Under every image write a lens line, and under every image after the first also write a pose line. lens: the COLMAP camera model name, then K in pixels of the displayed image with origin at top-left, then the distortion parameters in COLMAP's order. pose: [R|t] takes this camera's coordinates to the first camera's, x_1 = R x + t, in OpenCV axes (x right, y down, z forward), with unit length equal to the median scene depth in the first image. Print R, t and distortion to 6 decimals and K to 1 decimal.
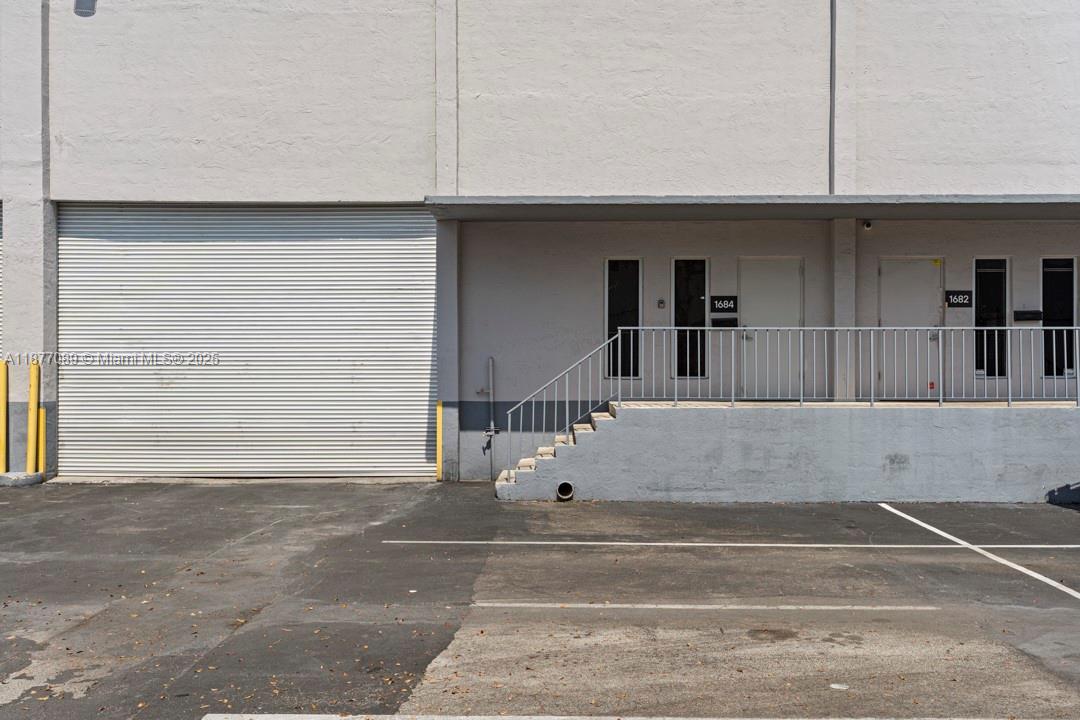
lens RADIAL K [[1029.4, 0, 537.0], [0, 1029.4, 361.8], [0, 0, 1]] dist [0.017210, 0.000000]
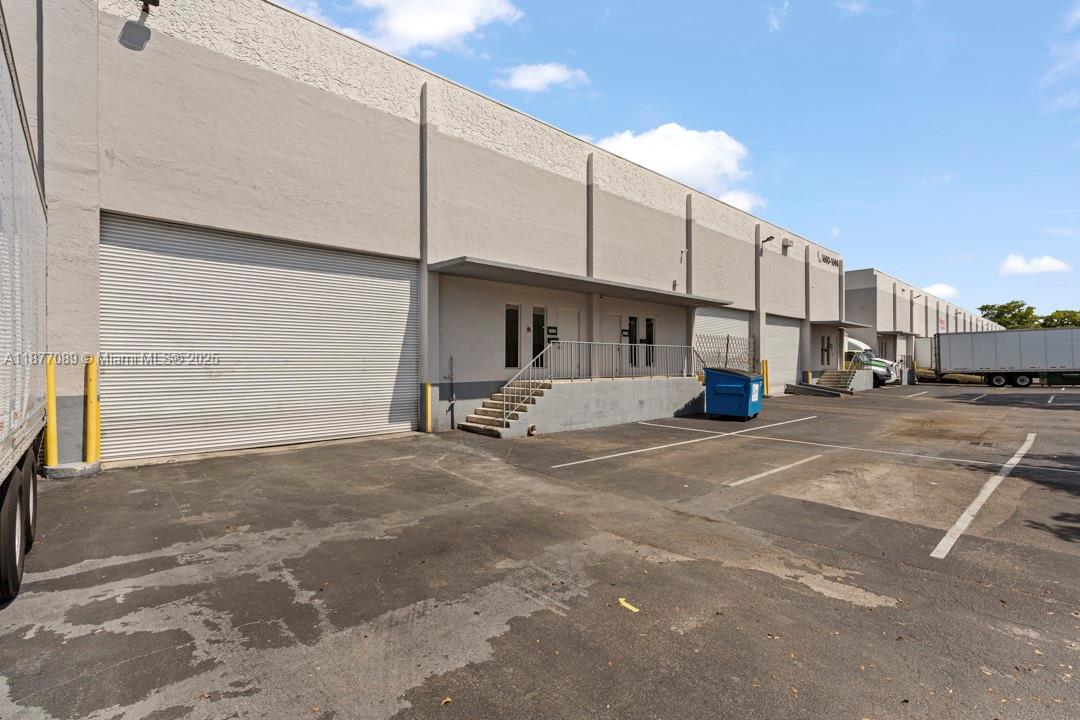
lens RADIAL K [[495.0, 0, 537.6], [0, 495.0, 363.9], [0, 0, 1]] dist [-0.004038, 0.003153]
pose [[0.733100, -0.002524, 0.680116, -0.513550], [0.000881, 0.999996, 0.002761, 0.005773], [-0.680120, -0.001425, 0.733099, 0.325124]]
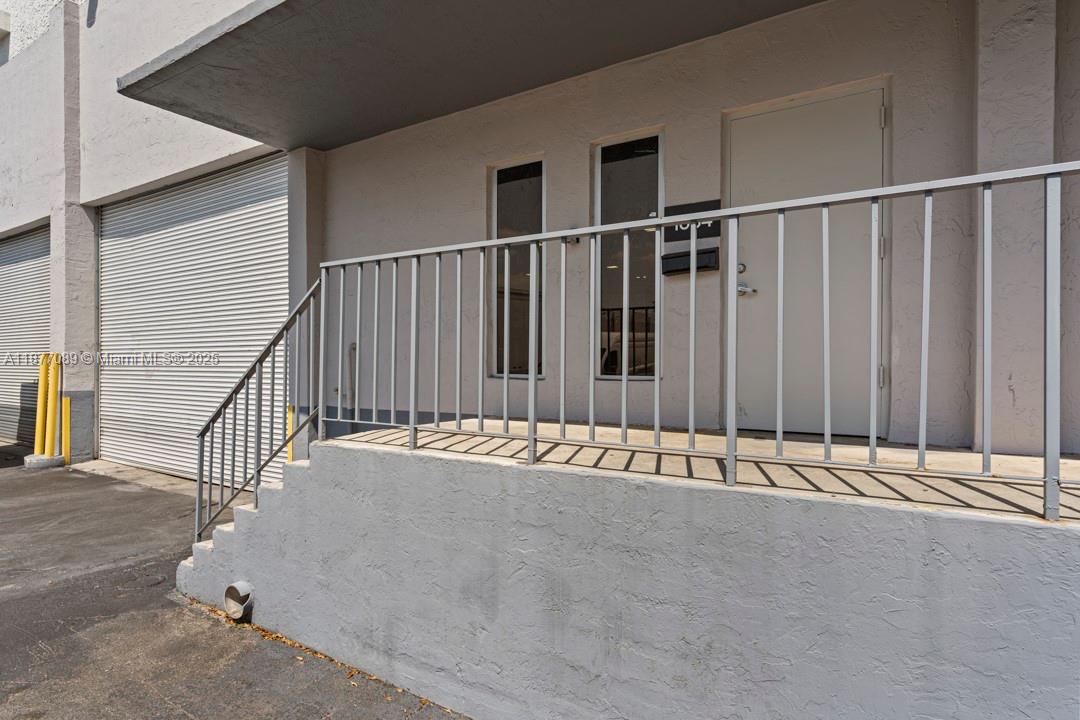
lens RADIAL K [[596.6, 0, 540.1], [0, 596.6, 366.0], [0, 0, 1]] dist [-0.019780, -0.000154]
pose [[0.847774, 0.006118, -0.530323, 0.275476], [-0.009291, 0.999951, -0.003316, 0.010707], [0.530277, 0.007738, 0.847789, 0.765775]]
